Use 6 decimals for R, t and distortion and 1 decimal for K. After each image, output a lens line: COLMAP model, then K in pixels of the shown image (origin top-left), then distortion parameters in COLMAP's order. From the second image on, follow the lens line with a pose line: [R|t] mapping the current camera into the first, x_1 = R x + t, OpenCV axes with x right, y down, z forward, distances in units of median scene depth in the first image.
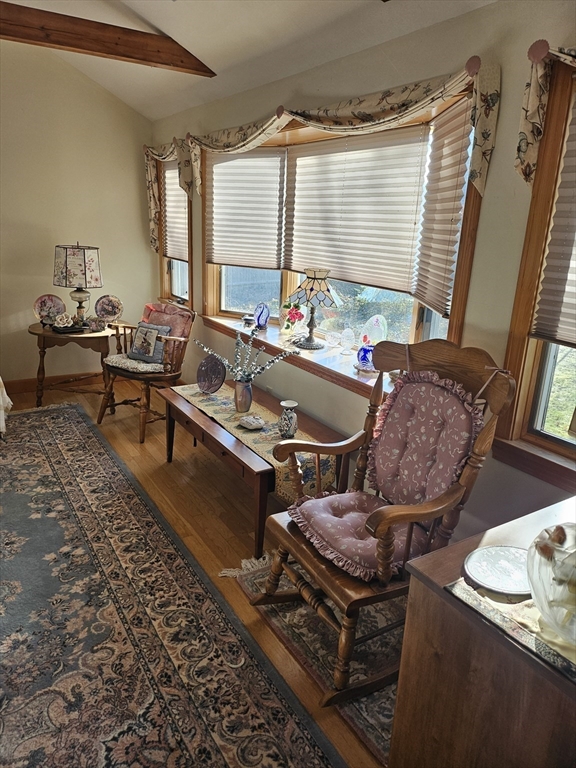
lens RADIAL K [[540.8, 0, 295.1], [0, 540.8, 380.5], [0, 0, 1]] dist [0.089891, -0.101282]
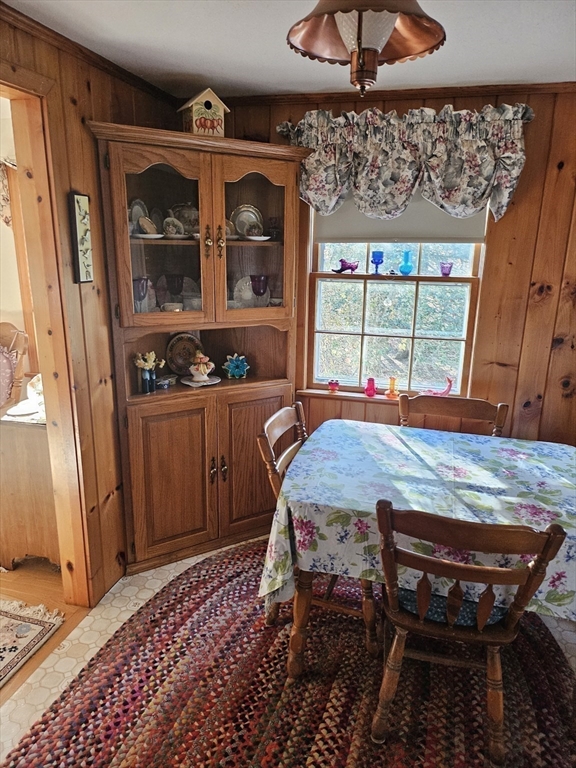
lens RADIAL K [[540.8, 0, 295.1], [0, 540.8, 380.5], [0, 0, 1]] dist [0.089891, -0.101282]
pose [[0.736400, -0.205315, 0.644640, -0.153758], [0.208217, 0.975370, 0.072795, 0.195400], [-0.643708, 0.080619, 0.761013, -0.934454]]
